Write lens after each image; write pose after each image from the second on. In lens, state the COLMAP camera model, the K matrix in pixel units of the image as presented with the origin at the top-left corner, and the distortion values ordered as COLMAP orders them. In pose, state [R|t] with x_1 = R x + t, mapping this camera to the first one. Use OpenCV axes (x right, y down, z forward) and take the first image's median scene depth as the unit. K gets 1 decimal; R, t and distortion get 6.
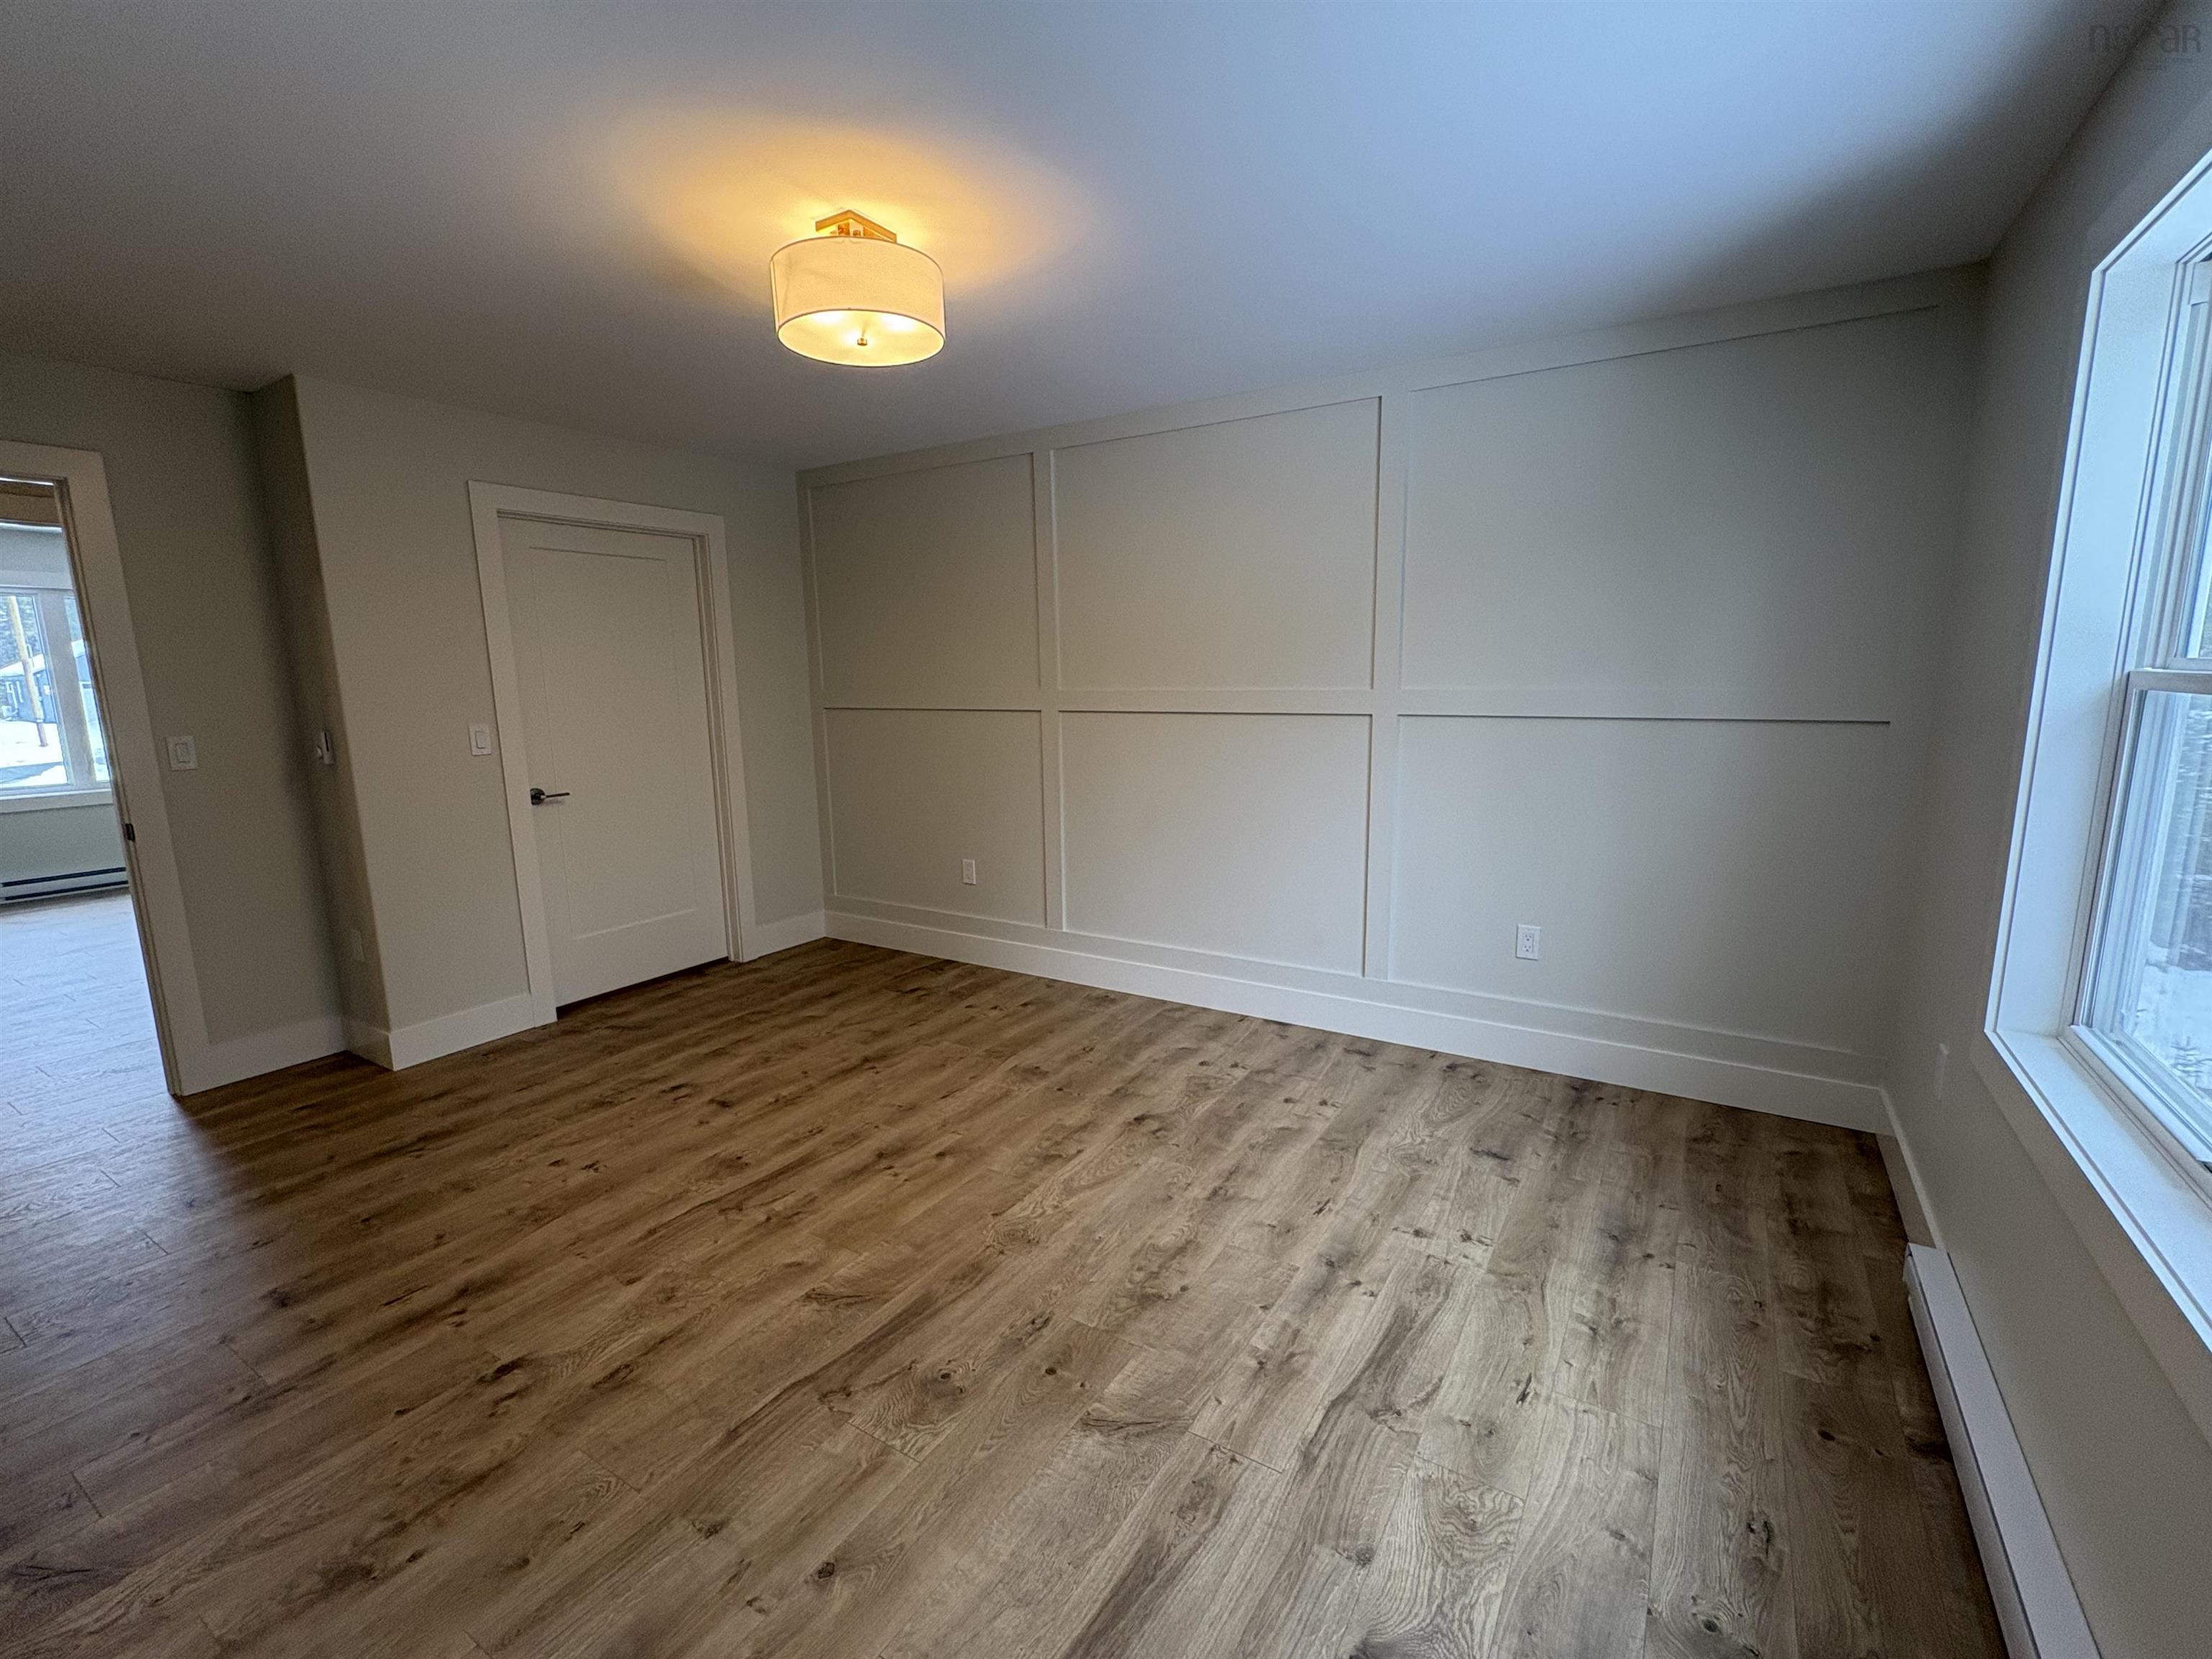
lens RADIAL K [[968.4, 0, 1106.0], [0, 968.4, 829.5], [0, 0, 1]] dist [-0.000112, 0.000298]
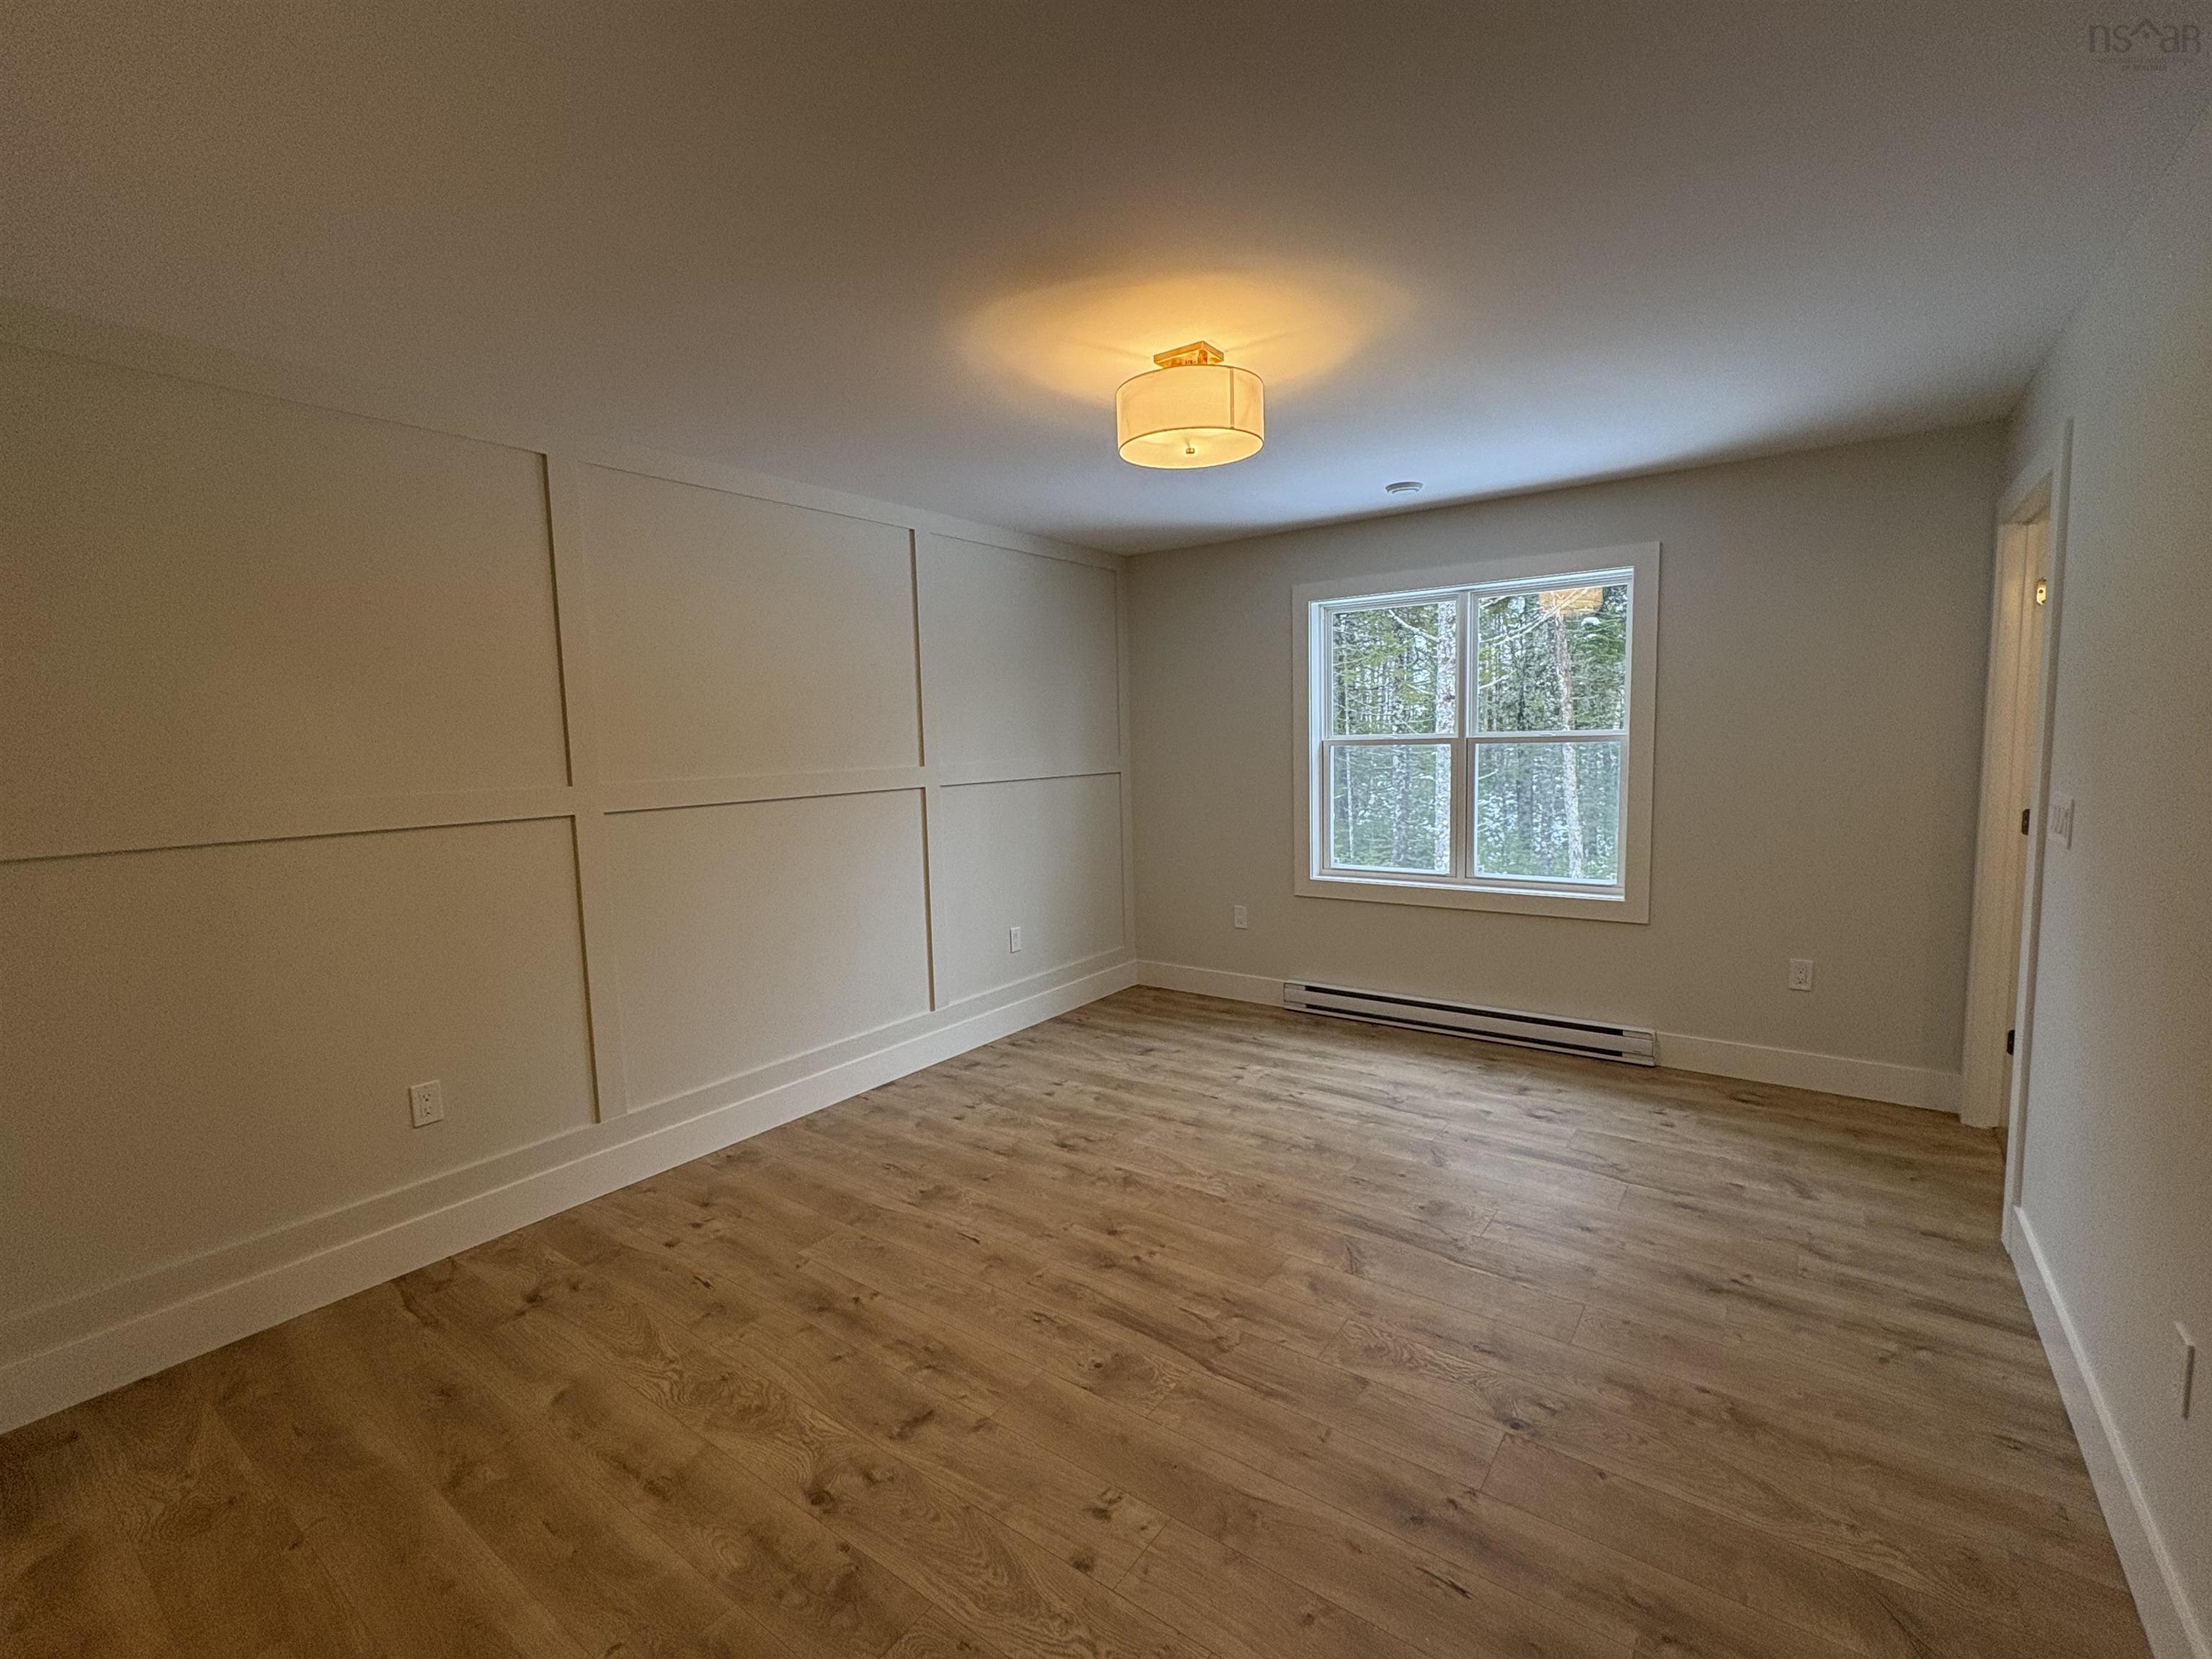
lens RADIAL K [[966.9, 0, 1106.0], [0, 966.9, 829.5], [0, 0, 1]] dist [0.002736, 0.000226]
pose [[0.073667, -0.083404, 0.993789, -1.051282], [0.188013, 0.979789, 0.068292, -0.125394], [-0.979400, 0.181814, 0.087859, 0.802353]]
